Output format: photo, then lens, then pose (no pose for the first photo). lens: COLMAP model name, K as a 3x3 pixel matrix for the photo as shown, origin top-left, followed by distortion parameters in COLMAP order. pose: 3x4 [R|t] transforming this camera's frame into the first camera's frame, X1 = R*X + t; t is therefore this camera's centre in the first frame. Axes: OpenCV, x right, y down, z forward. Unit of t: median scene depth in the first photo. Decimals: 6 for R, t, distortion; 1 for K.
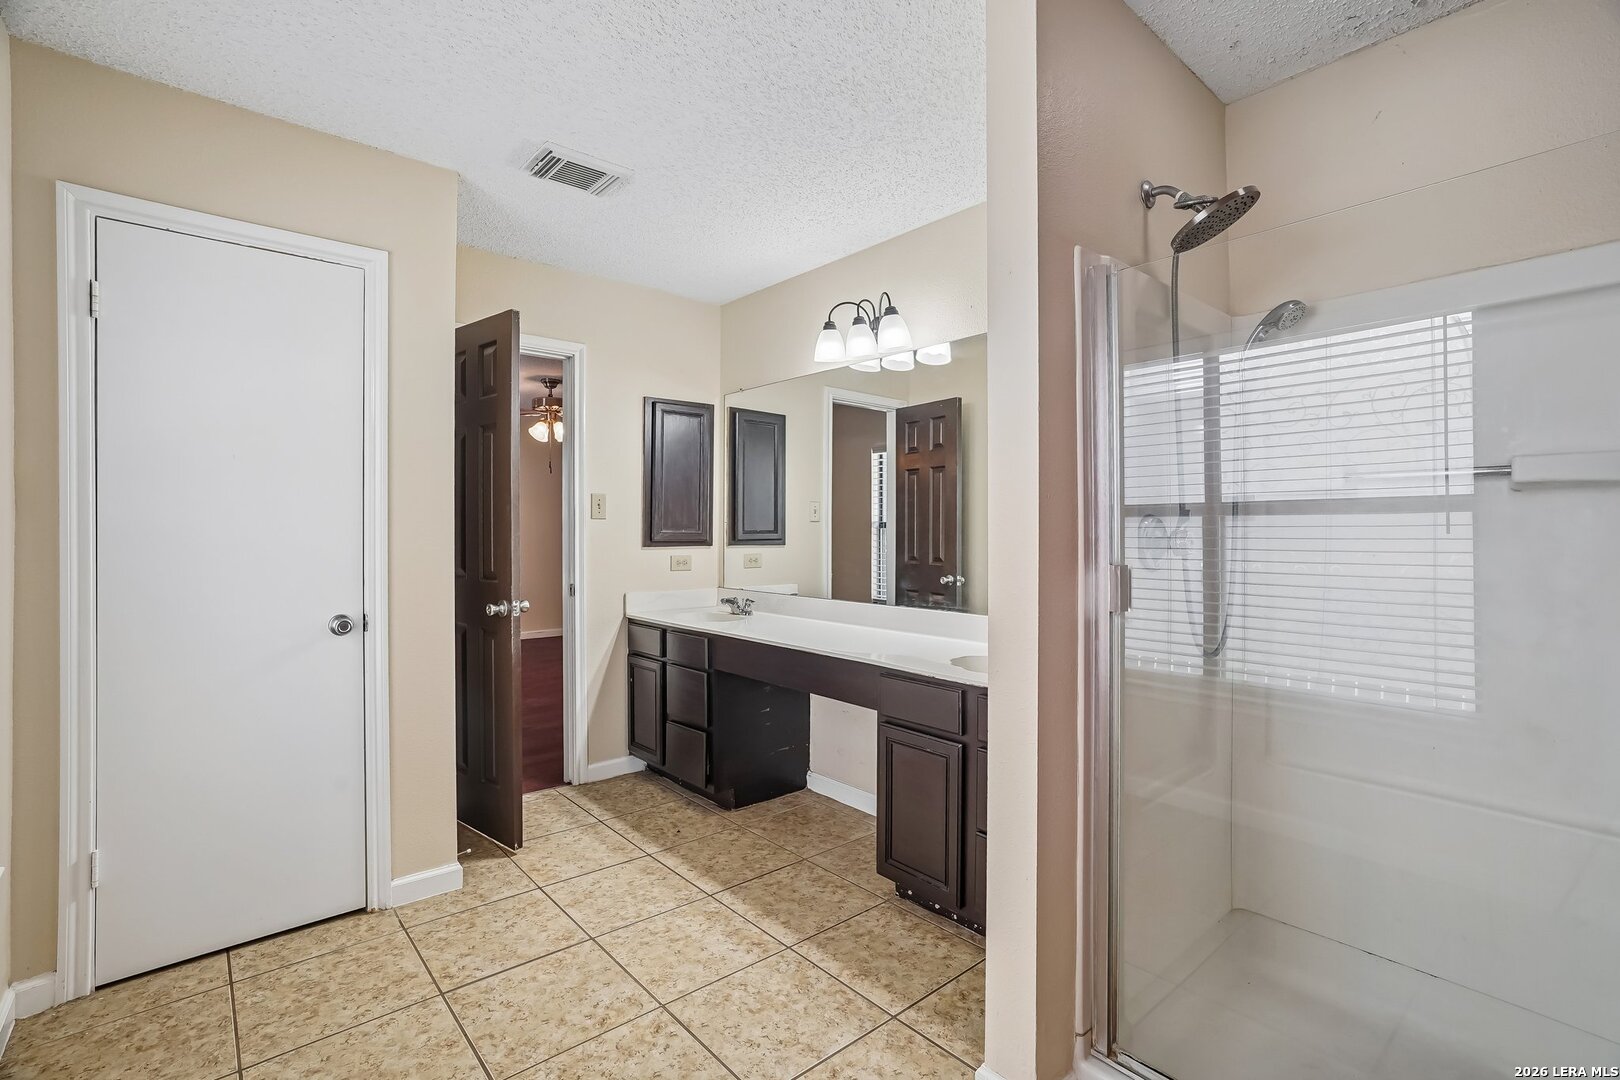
lens RADIAL K [[752.1, 0, 817.8], [0, 752.1, 534.5], [0, 0, 1]] dist [-0.046891, 0.021427]
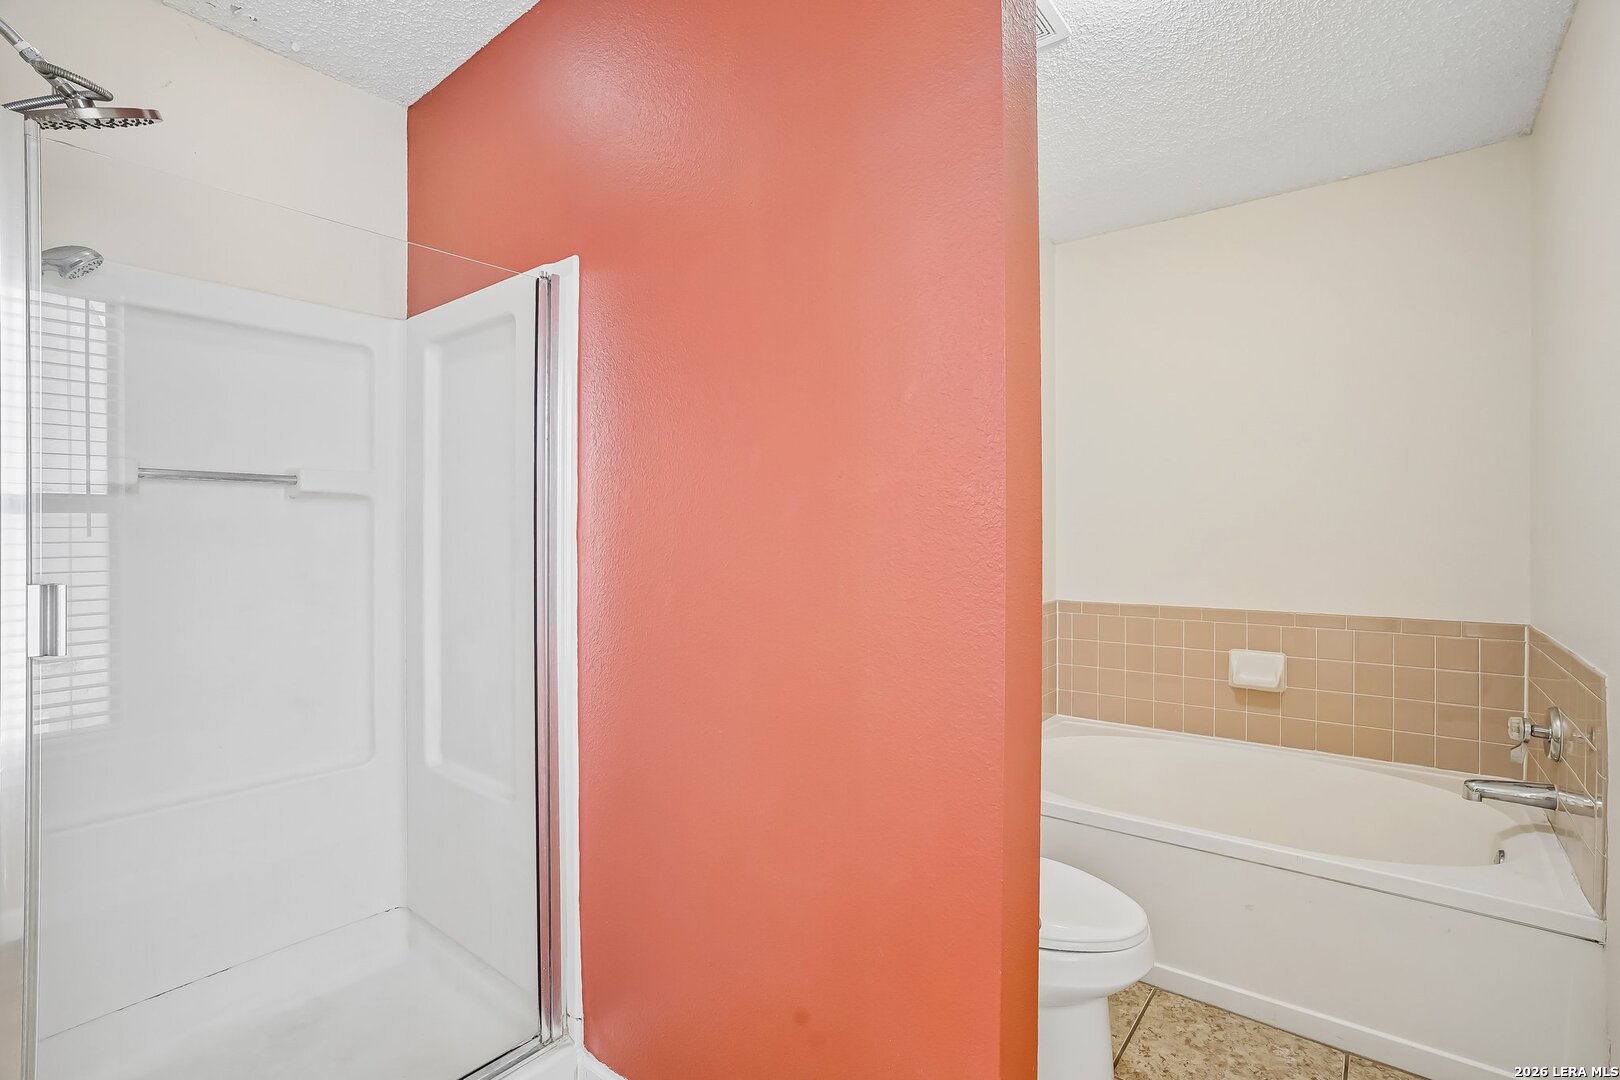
lens RADIAL K [[752.1, 0, 818.8], [0, 752.1, 534.9], [0, 0, 1]] dist [-0.046891, 0.021427]
pose [[-0.172029, -0.001208, 0.985091, -0.206077], [0.004335, 0.999989, 0.001984, -0.001016], [-0.985082, 0.004612, -0.172022, 0.256037]]
